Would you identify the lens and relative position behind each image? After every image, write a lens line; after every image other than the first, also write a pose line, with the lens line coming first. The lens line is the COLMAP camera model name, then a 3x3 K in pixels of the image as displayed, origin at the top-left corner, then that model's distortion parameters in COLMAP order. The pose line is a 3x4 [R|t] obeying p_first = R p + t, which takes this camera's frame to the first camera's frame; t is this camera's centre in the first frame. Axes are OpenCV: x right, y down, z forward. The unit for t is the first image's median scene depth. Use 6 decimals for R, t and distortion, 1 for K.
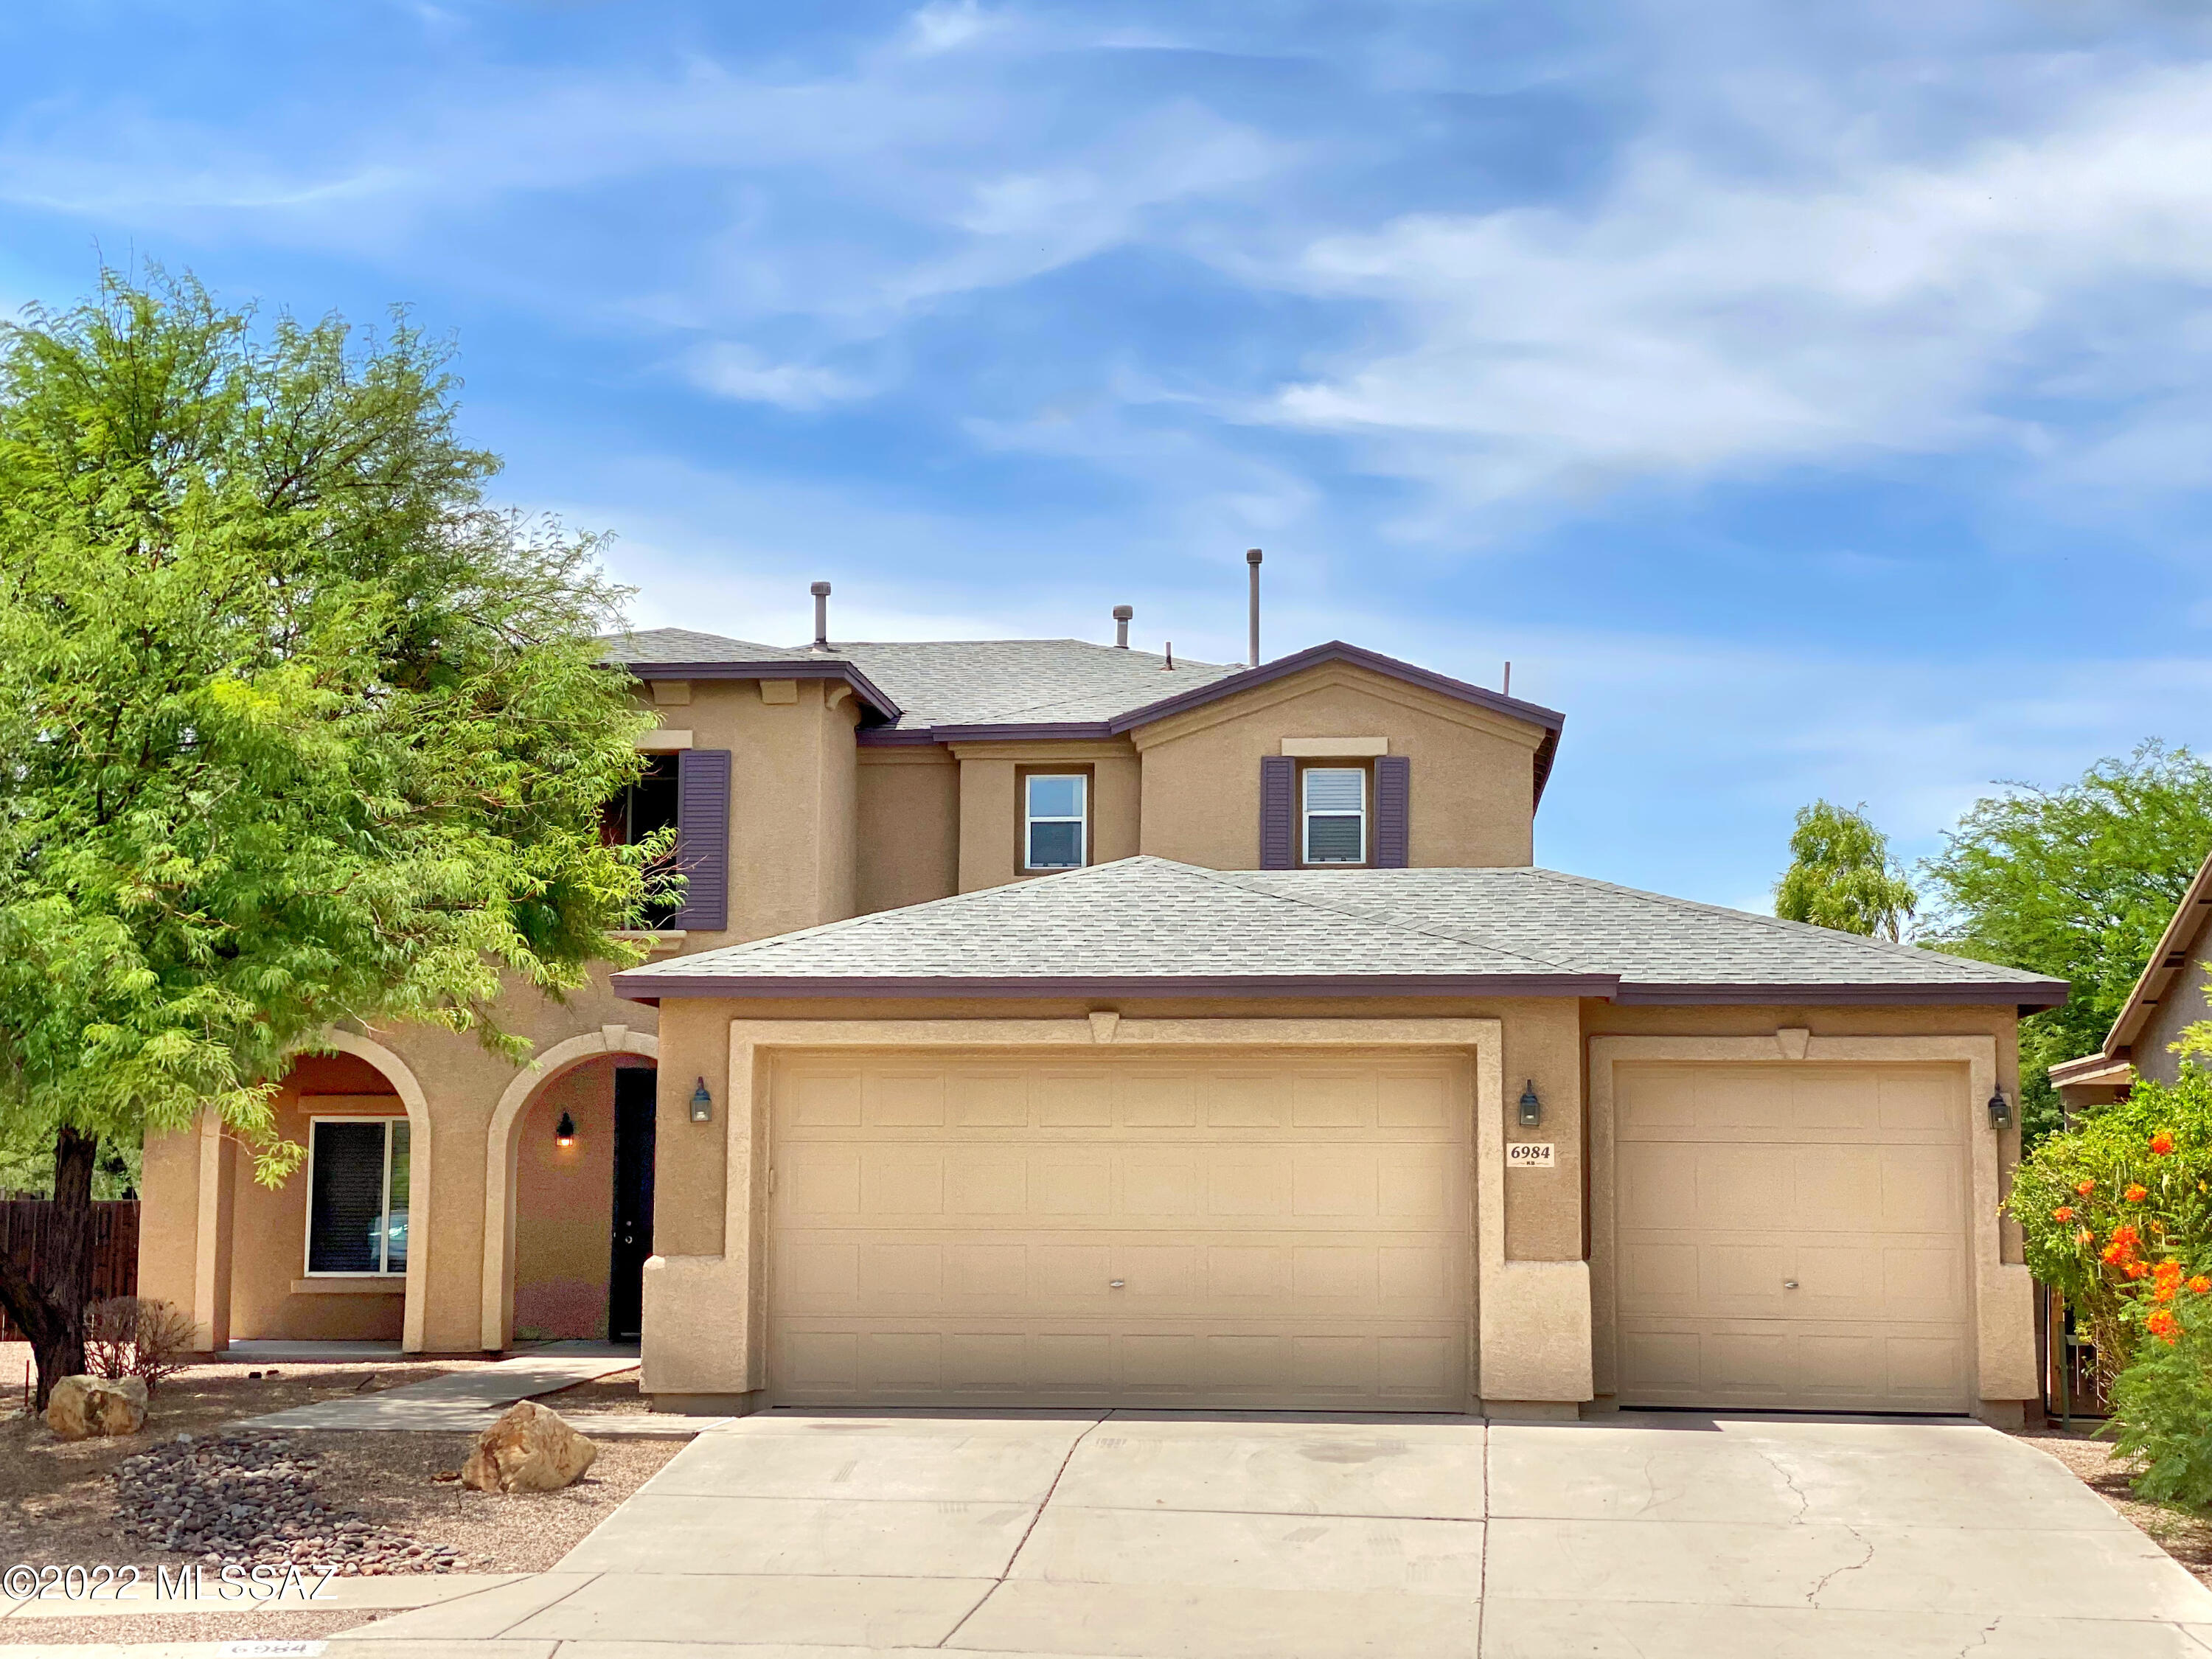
lens RADIAL K [[3377.3, 0, 1106.0], [0, 3377.3, 829.5], [0, 0, 1]] dist [0.202276, 0.024695]
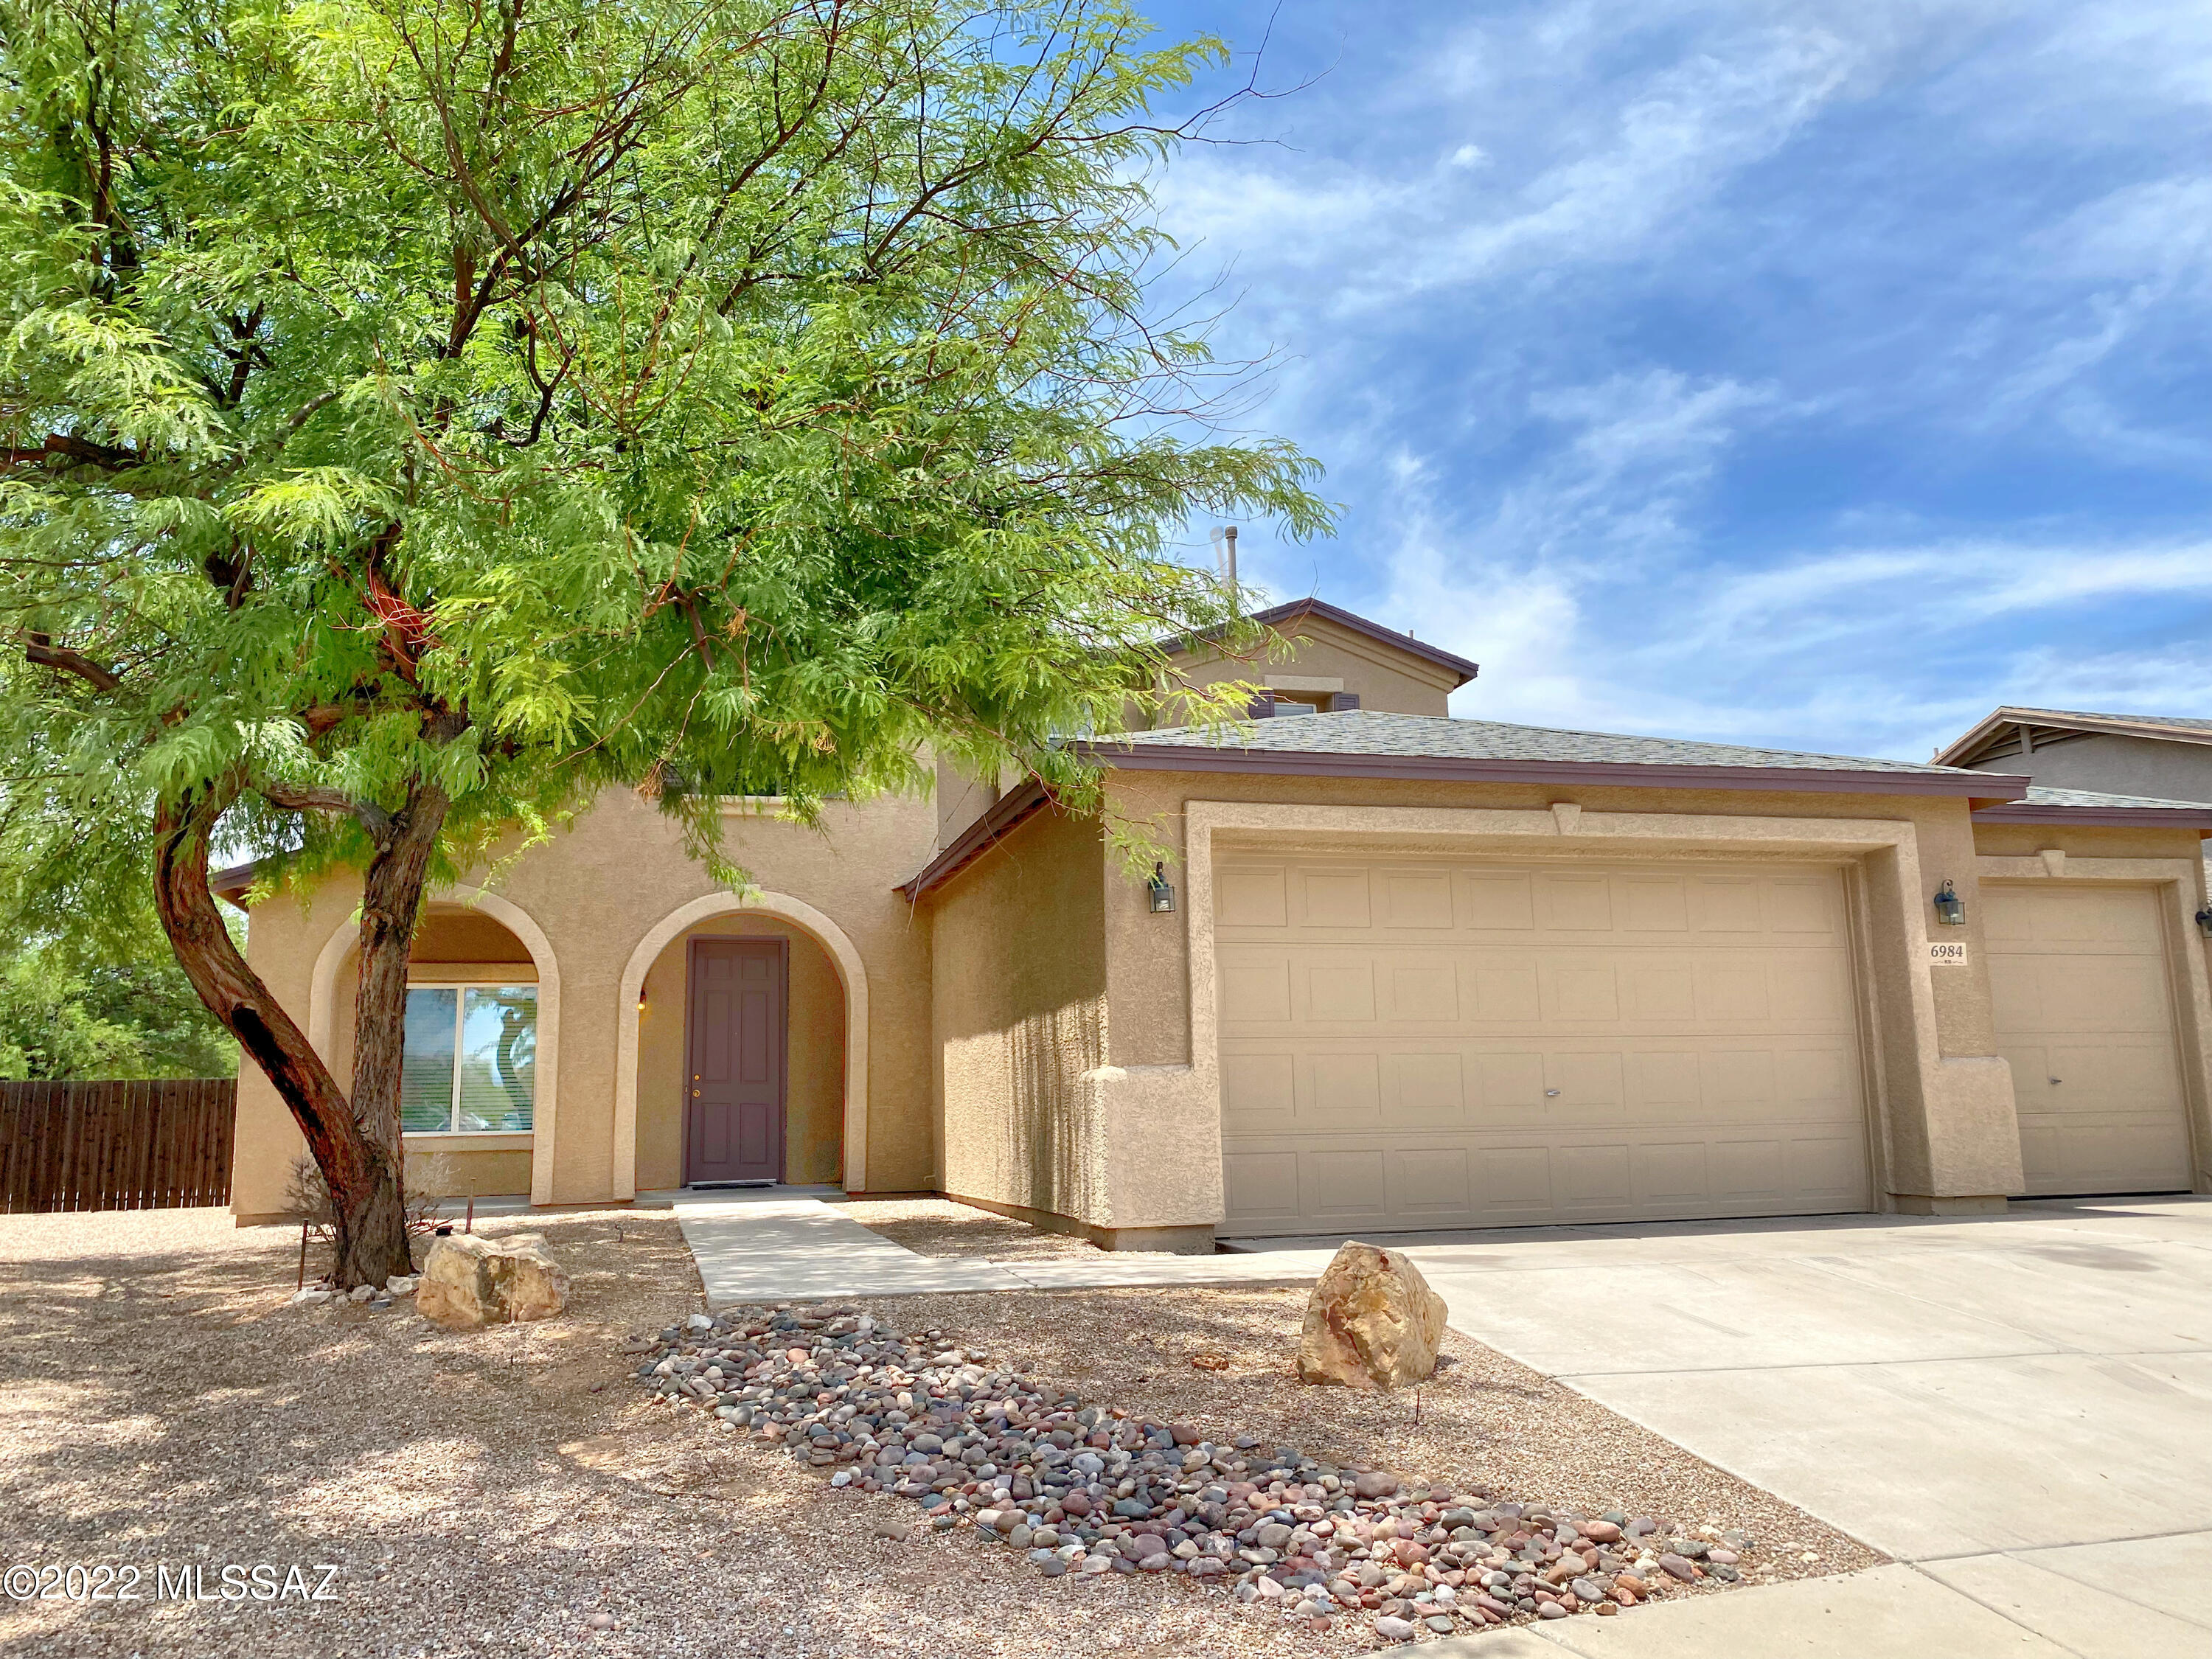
lens RADIAL K [[1636.2, 0, 1106.0], [0, 1636.2, 829.5], [0, 0, 1]] dist [0.078182, -0.002800]
pose [[0.930202, 0.035933, 0.365285, -0.287967], [-0.012097, 0.997657, -0.067336, 0.093113], [-0.366848, 0.058217, 0.928457, 0.608299]]
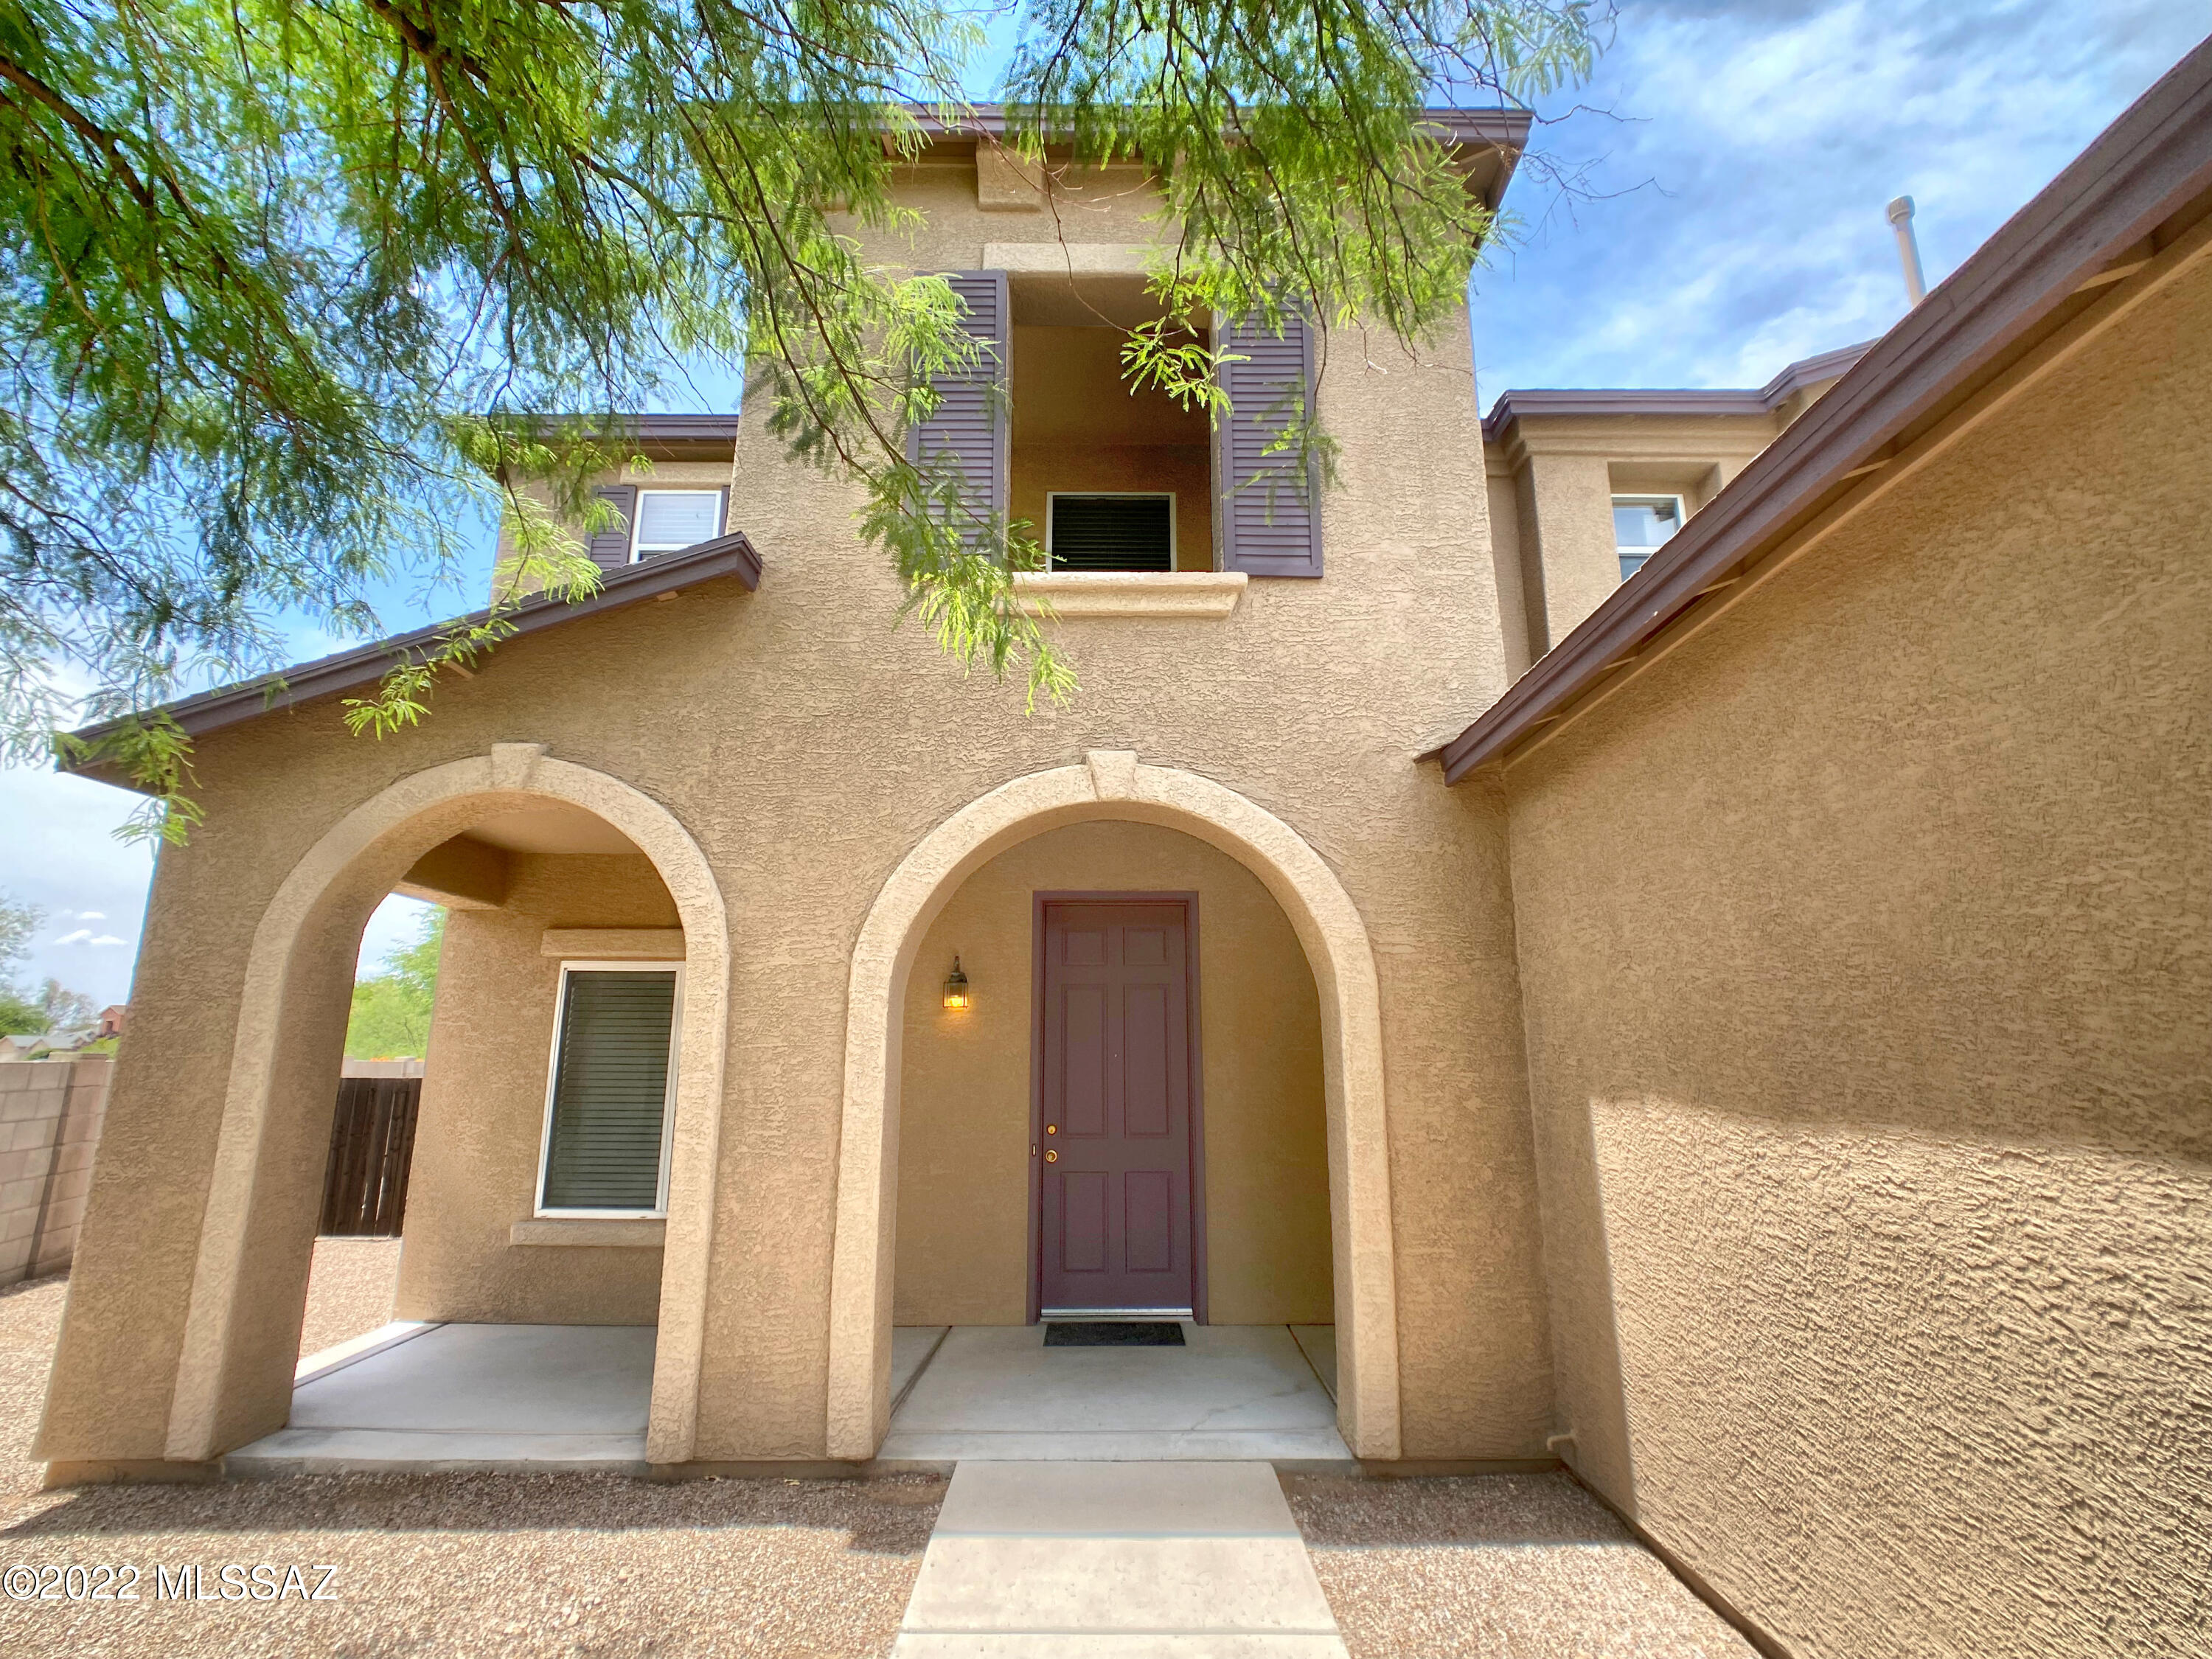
lens RADIAL K [[1063.8, 0, 1106.0], [0, 1063.8, 829.5], [0, 0, 1]] dist [-0.001271, -0.000141]
pose [[0.995307, 0.015280, 0.095553, -0.202026], [-0.005242, 0.994518, -0.104429, 0.107897], [-0.096625, 0.103438, 0.989931, 1.067373]]
